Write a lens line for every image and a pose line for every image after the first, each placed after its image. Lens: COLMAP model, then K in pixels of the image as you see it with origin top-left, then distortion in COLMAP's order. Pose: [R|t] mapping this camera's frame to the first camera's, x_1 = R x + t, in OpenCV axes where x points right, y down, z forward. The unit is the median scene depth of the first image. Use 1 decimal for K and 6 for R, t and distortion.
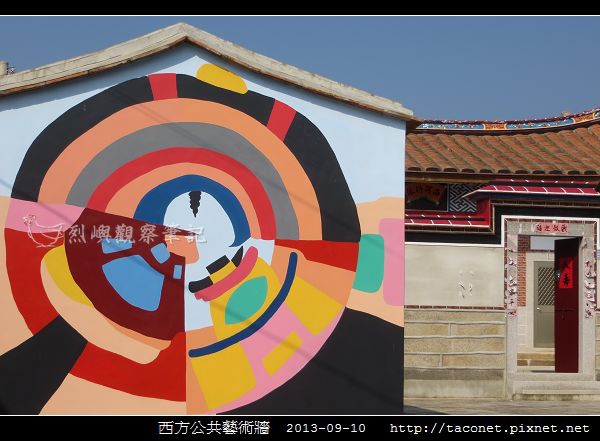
lens RADIAL K [[1275.0, 0, 298.2], [0, 1275.0, 224.2], [0, 0, 1]] dist [-0.081971, 0.000000]
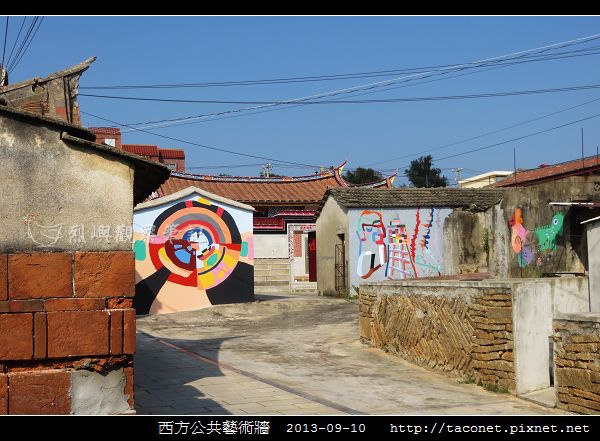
lens RADIAL K [[711.8, 0, 294.7], [0, 711.8, 222.8], [0, 0, 1]] dist [-0.122399, 0.000000]
pose [[0.988640, -0.023942, 0.148383, -0.107596], [0.021386, 0.999595, 0.018797, -0.084058], [-0.148773, -0.015410, 0.988751, -1.113471]]
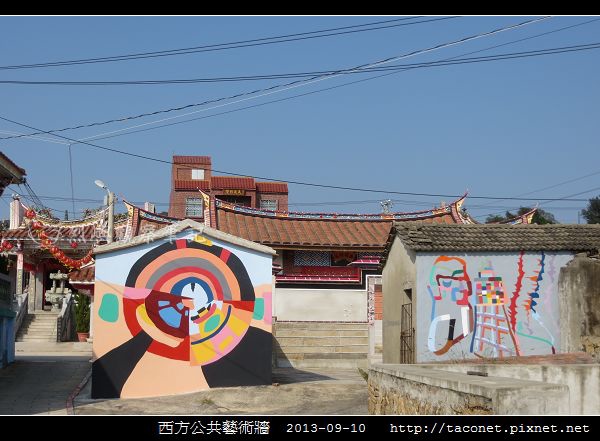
lens RADIAL K [[884.1, 0, 302.0], [0, 884.1, 214.7], [0, 0, 1]] dist [-0.103878, 0.000000]
pose [[0.999927, -0.011738, -0.002929, 0.154105], [0.011568, 0.998565, -0.052281, -0.068592], [0.003538, 0.052243, 0.998628, -0.854534]]
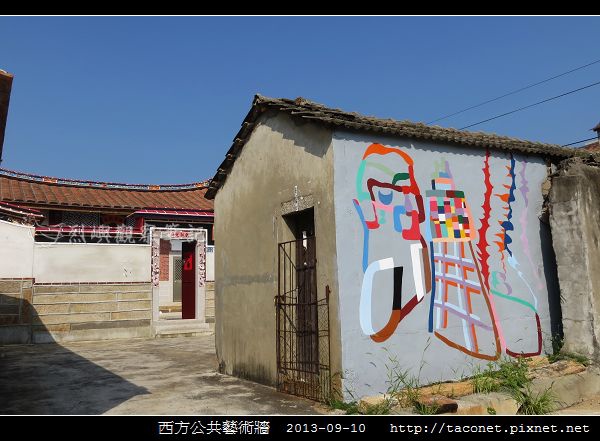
lens RADIAL K [[547.6, 0, 295.4], [0, 547.6, 203.1], [0, 0, 1]] dist [-0.031969, 0.000000]
pose [[0.923753, 0.021442, 0.382389, 0.138205], [0.007521, 0.997223, -0.074089, 0.037781], [-0.382916, 0.071316, 0.921026, 0.588035]]
